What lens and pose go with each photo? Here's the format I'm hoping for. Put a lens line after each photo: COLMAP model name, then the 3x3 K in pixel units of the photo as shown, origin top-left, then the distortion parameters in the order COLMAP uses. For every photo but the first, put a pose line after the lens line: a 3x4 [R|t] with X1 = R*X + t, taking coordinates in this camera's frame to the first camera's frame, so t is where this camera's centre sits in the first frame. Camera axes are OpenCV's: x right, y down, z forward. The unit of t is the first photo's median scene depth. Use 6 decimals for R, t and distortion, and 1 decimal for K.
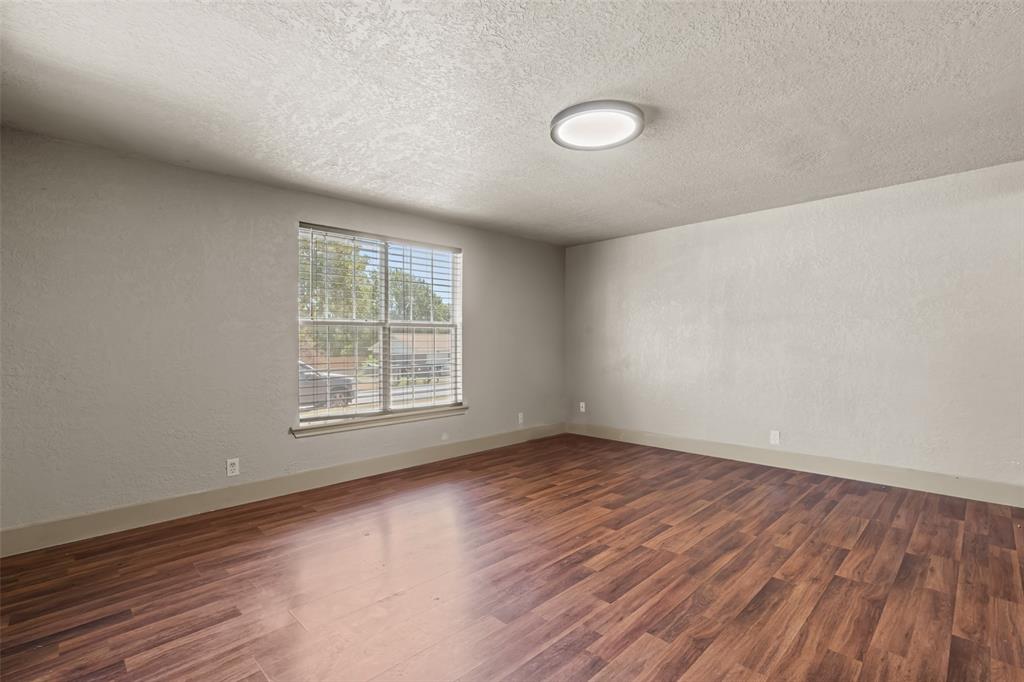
lens RADIAL K [[469.6, 0, 513.1], [0, 469.6, 351.5], [0, 0, 1]] dist [-0.002303, 0.000803]
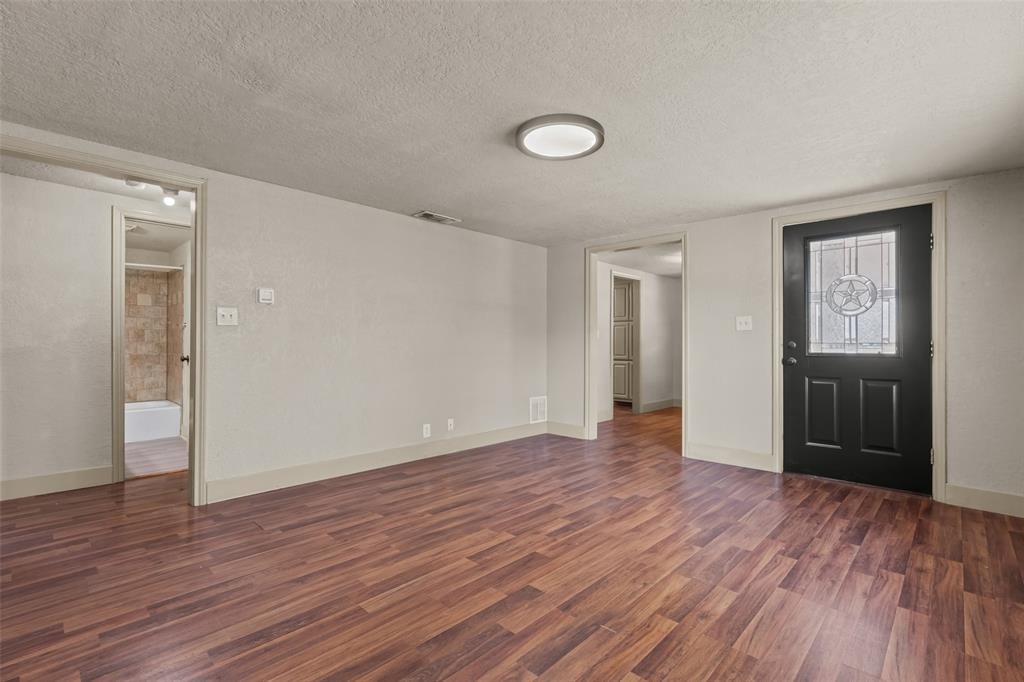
lens RADIAL K [[469.6, 0, 514.8], [0, 469.6, 345.9], [0, 0, 1]] dist [-0.005107, 0.000970]
pose [[-0.999359, 0.002719, -0.035690, 0.276842], [0.002217, 0.999898, 0.014099, -0.023286], [0.035725, 0.014011, -0.999263, 1.814567]]
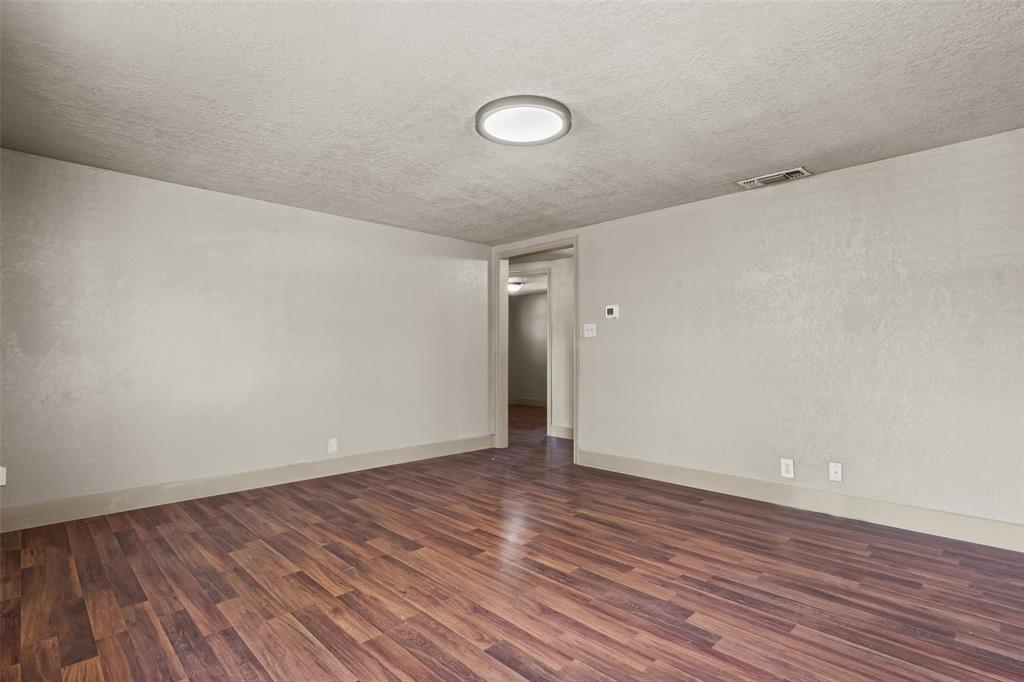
lens RADIAL K [[504.1, 0, 498.5], [0, 504.1, 354.9], [0, 0, 1]] dist [-0.000909, 0.000318]
pose [[0.018290, 0.002639, 0.999829, -0.751612], [0.014114, 0.999896, -0.002898, -0.004683], [-0.999733, 0.014165, 0.018250, 0.912684]]
